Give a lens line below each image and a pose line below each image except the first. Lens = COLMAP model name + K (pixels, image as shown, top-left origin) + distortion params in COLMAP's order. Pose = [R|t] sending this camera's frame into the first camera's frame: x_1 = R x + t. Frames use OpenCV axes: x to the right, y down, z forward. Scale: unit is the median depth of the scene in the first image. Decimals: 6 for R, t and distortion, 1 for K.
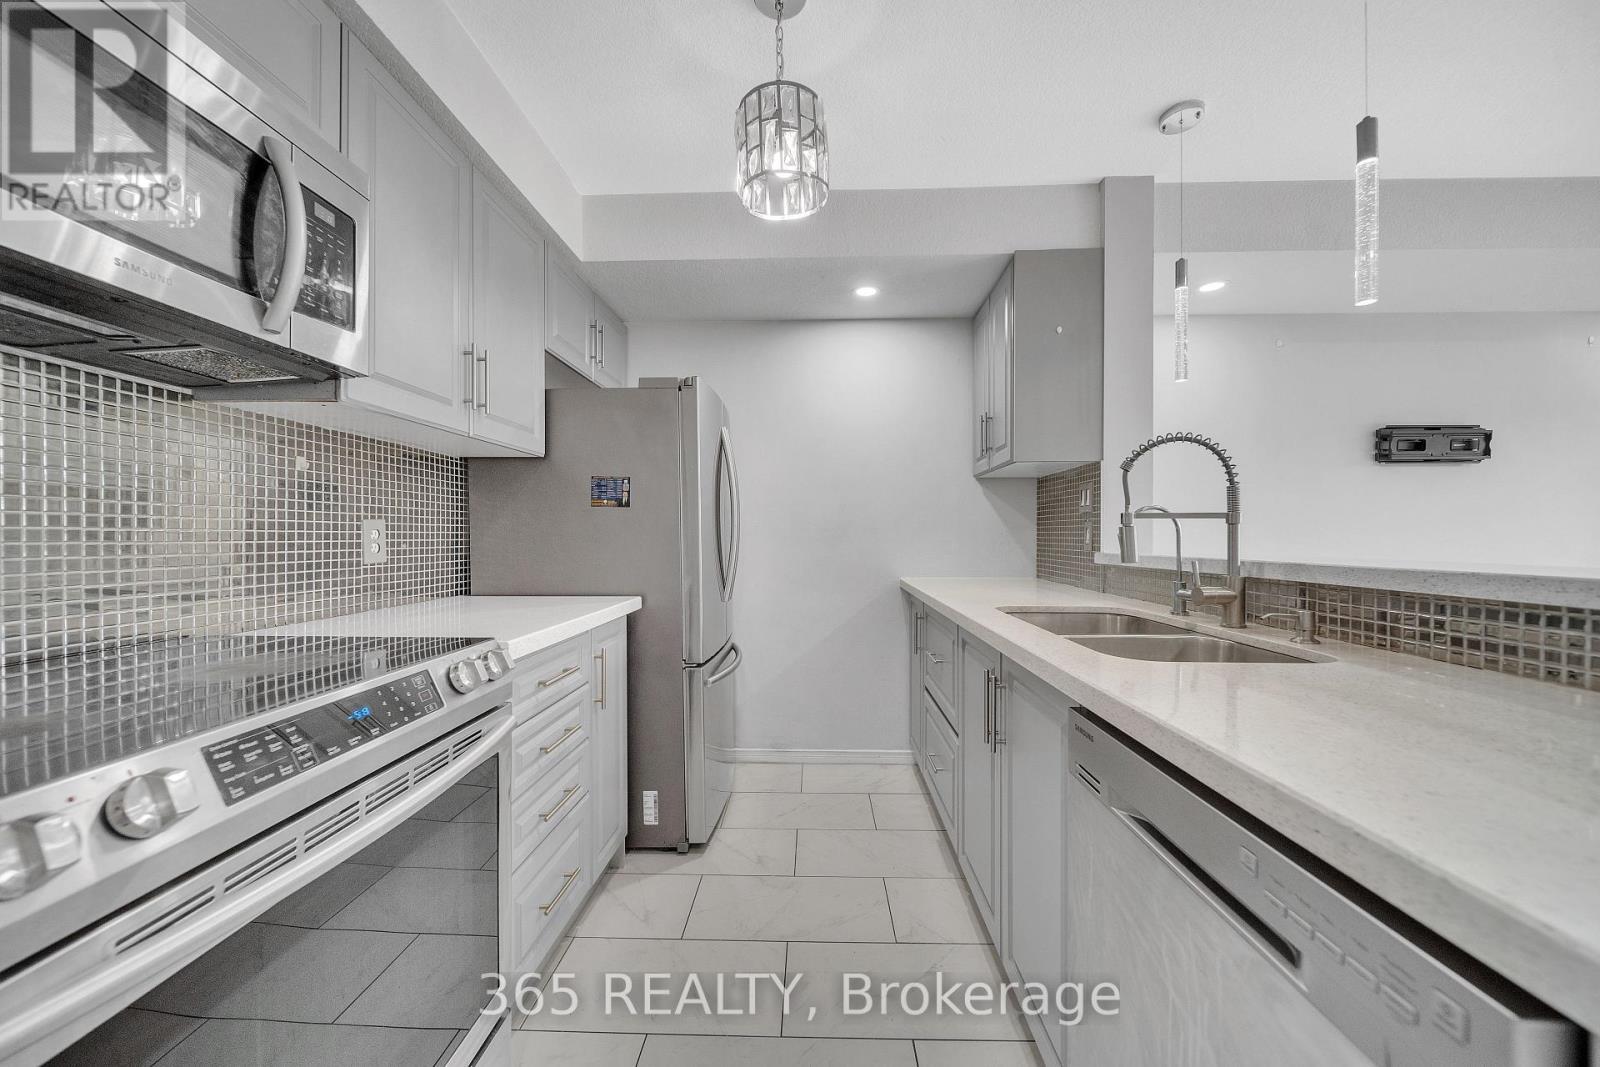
lens RADIAL K [[573.0, 0, 795.6], [0, 573.0, 534.5], [0, 0, 1]] dist [-0.002244, -0.000998]
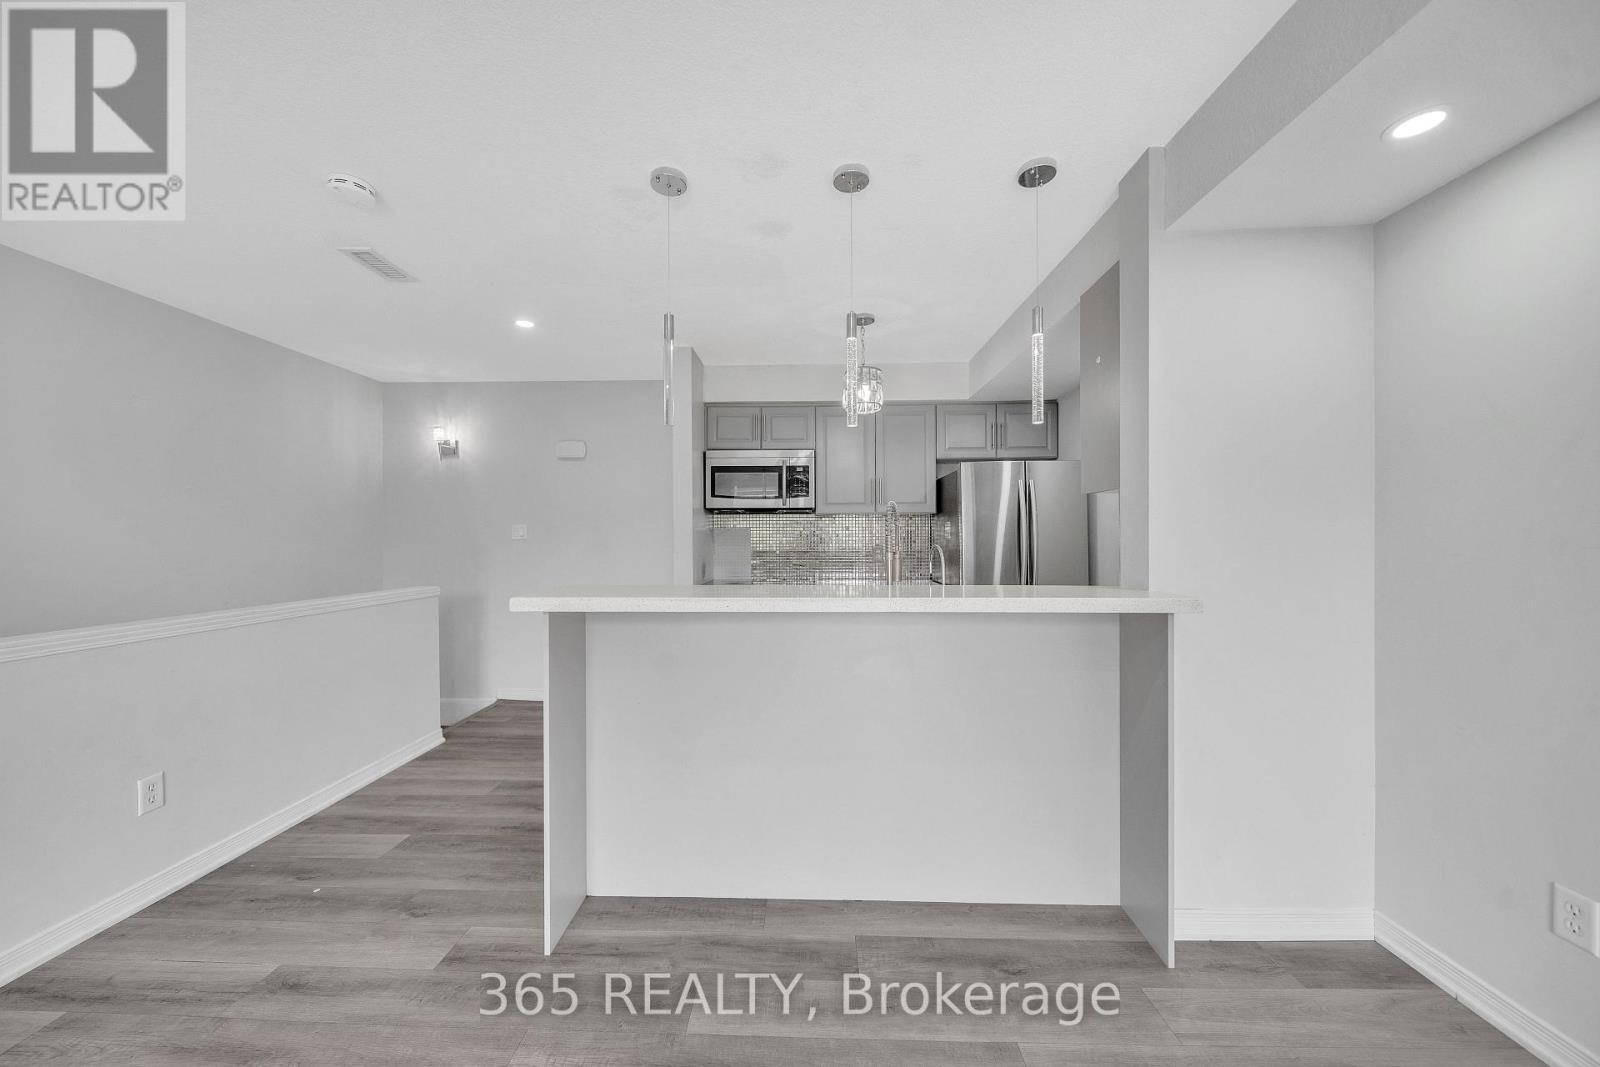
lens RADIAL K [[573.0, 0, 799.7], [0, 573.0, 536.7], [0, 0, 1]] dist [-0.002244, -0.000998]
pose [[0.005479, 0.001063, -0.999984, 1.528888], [0.009950, 0.999950, 0.001117, -0.057500], [0.999935, -0.009956, 0.005468, 0.493412]]
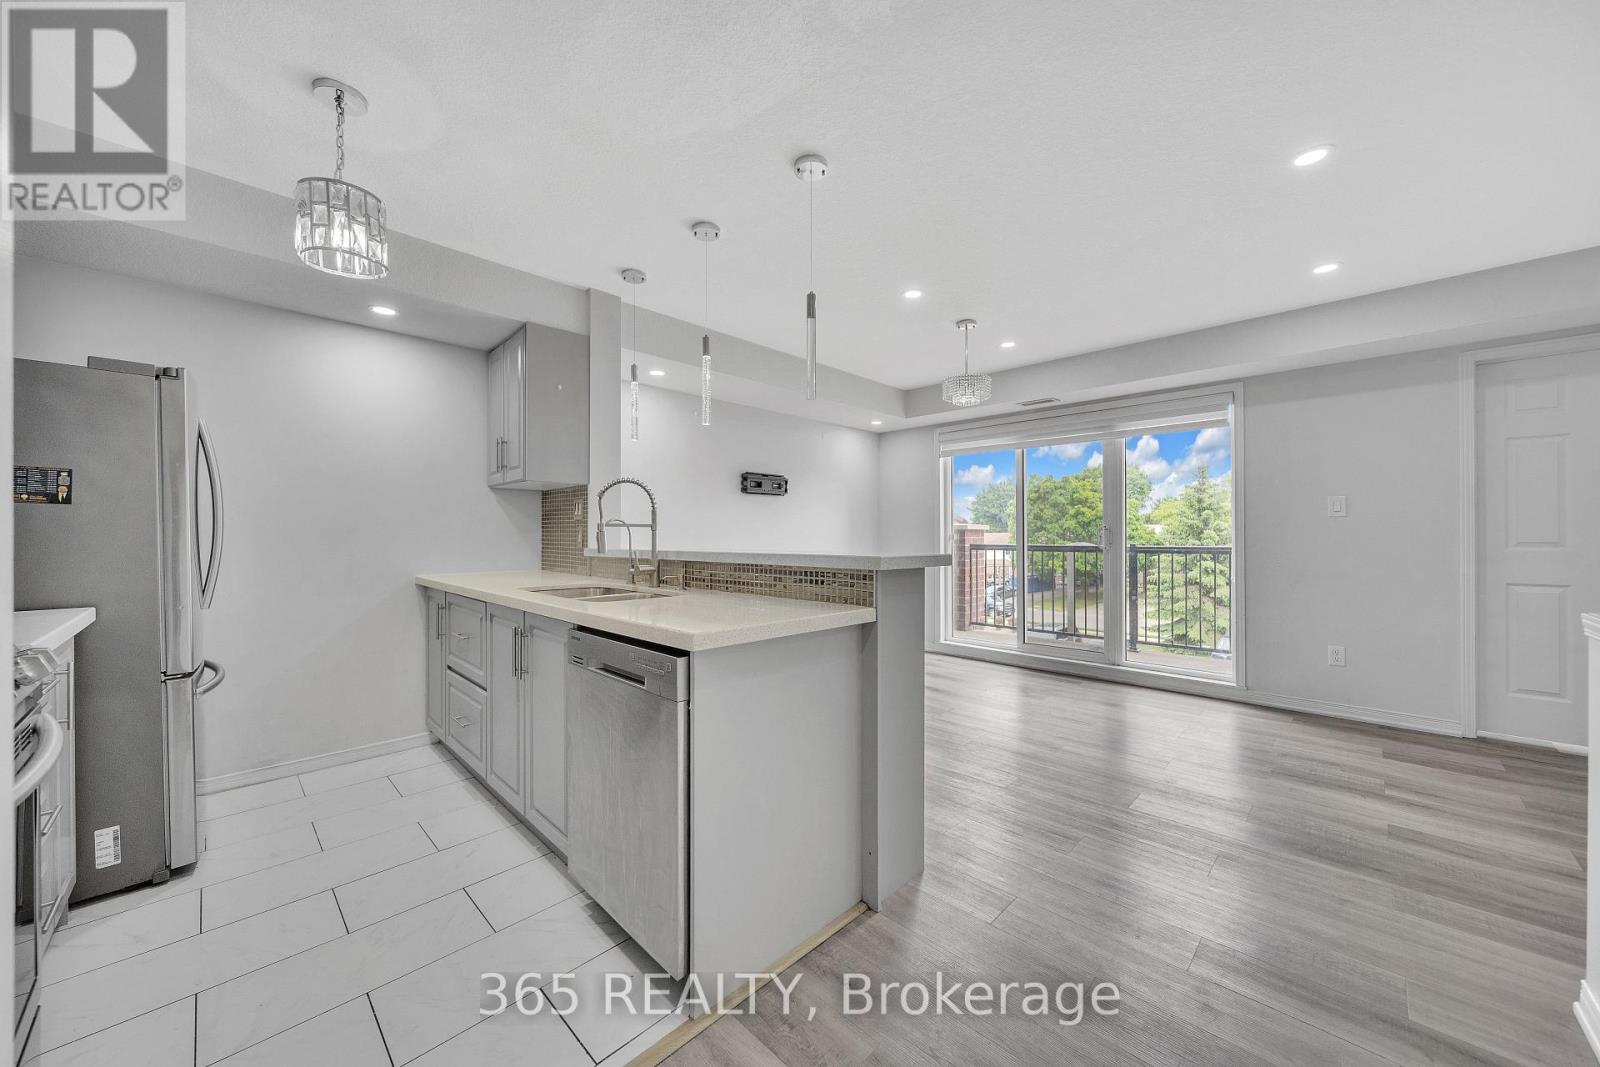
lens RADIAL K [[573.0, 0, 793.7], [0, 573.0, 539.7], [0, 0, 1]] dist [-0.002244, -0.000998]
pose [[0.678152, -0.006446, 0.734893, -0.182525], [-0.001929, 0.999942, 0.010551, -0.006041], [-0.734919, -0.008573, 0.678101, -0.372539]]
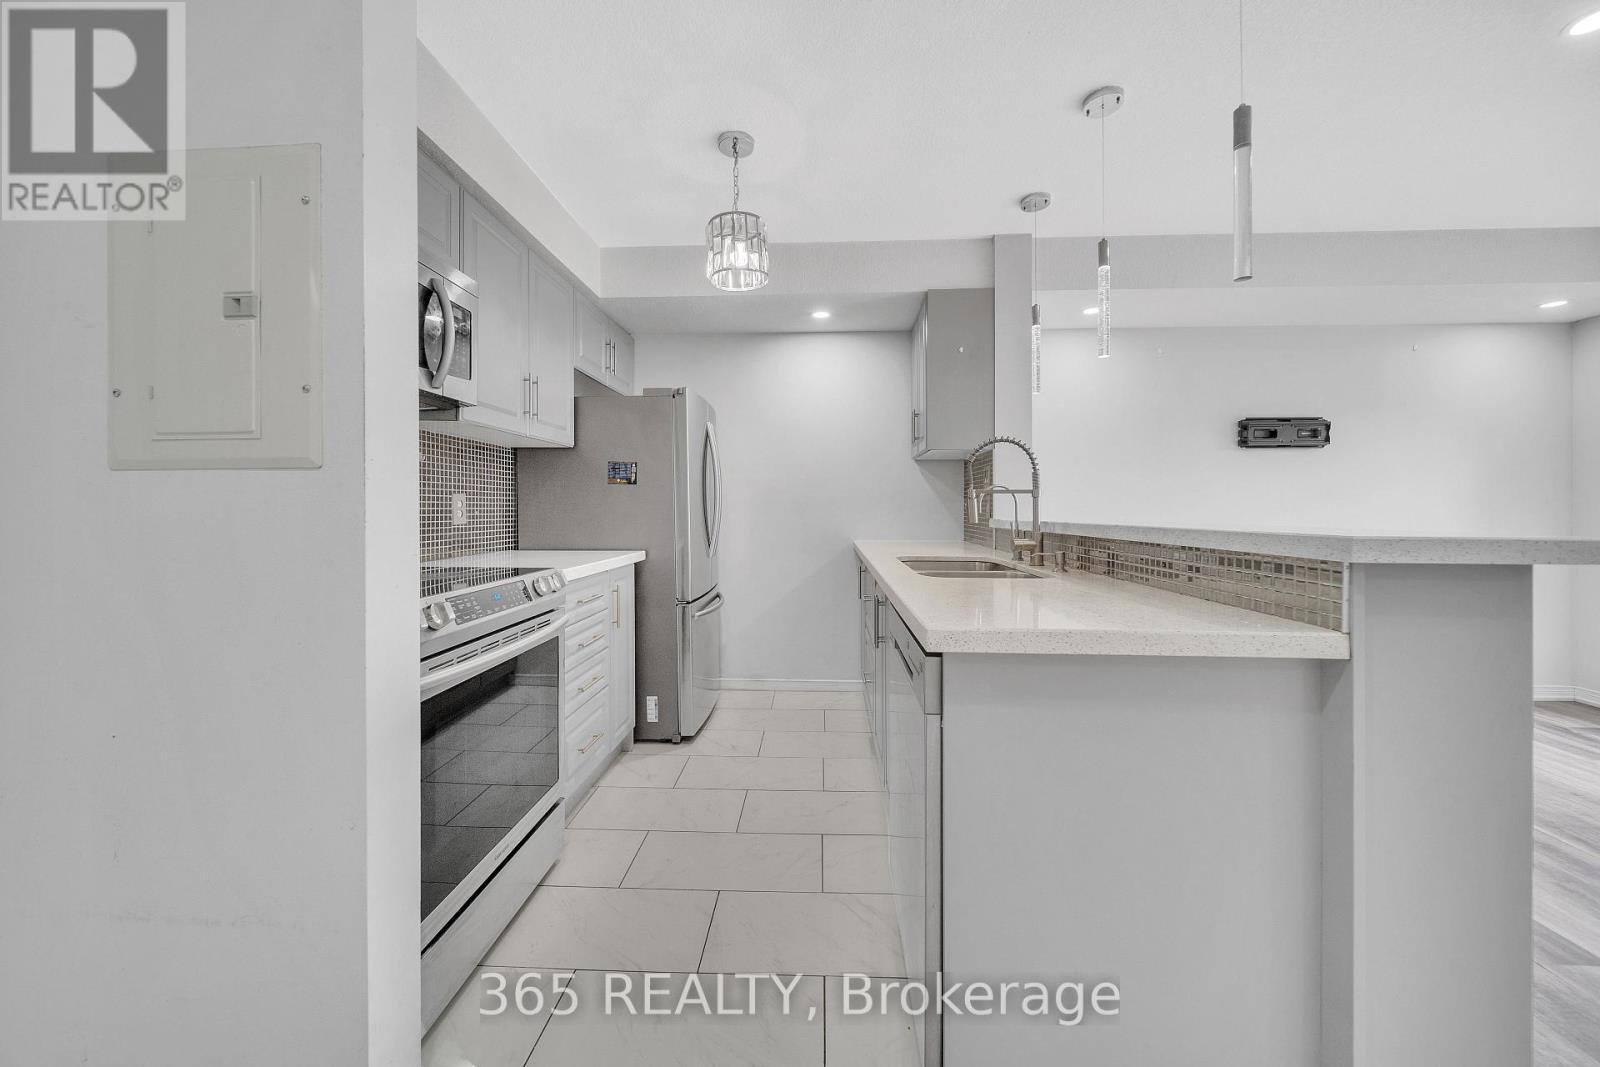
lens RADIAL K [[573.0, 0, 790.2], [0, 573.0, 510.9], [0, 0, 1]] dist [-0.002244, -0.000998]
pose [[0.999875, 0.001032, -0.015797, 0.092616], [-0.000937, 0.999982, 0.005995, 0.005697], [0.015803, -0.005980, 0.999857, -0.340718]]
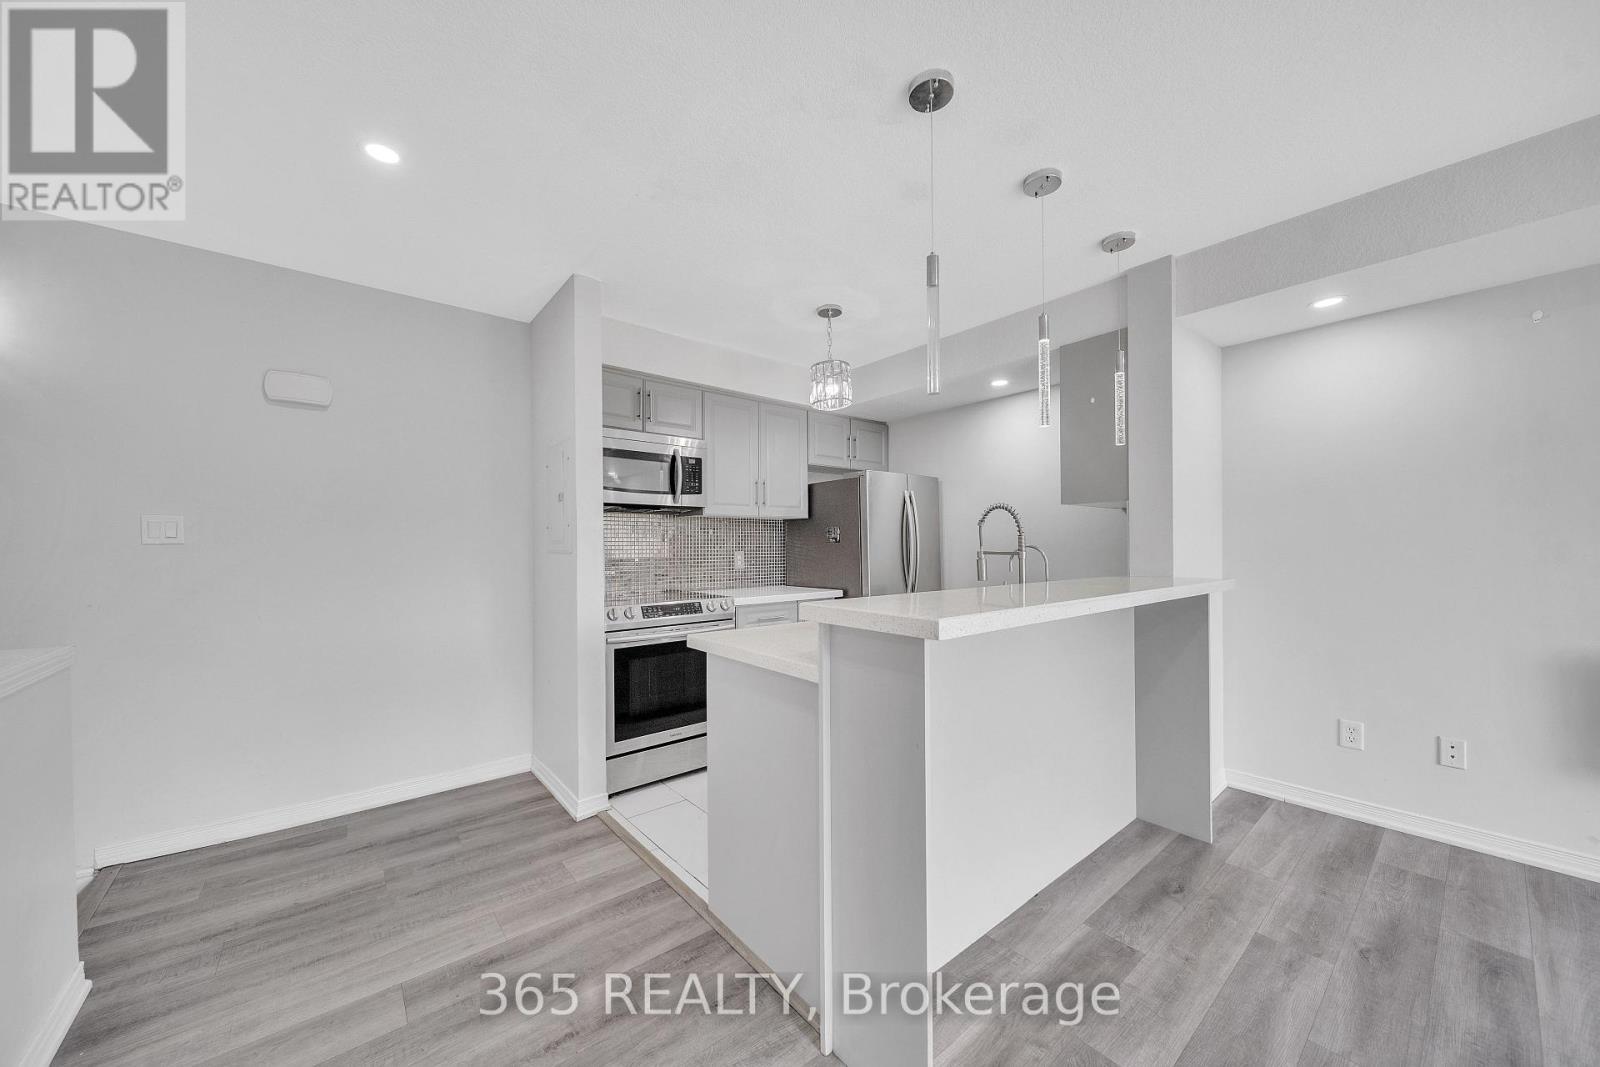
lens RADIAL K [[573.0, 0, 801.4], [0, 573.0, 546.2], [0, 0, 1]] dist [-0.002244, -0.000998]
pose [[0.663674, -0.001645, -0.748020, 1.026474], [0.009554, 0.999935, 0.006278, -0.047957], [0.747961, -0.011313, 0.663646, -0.356970]]
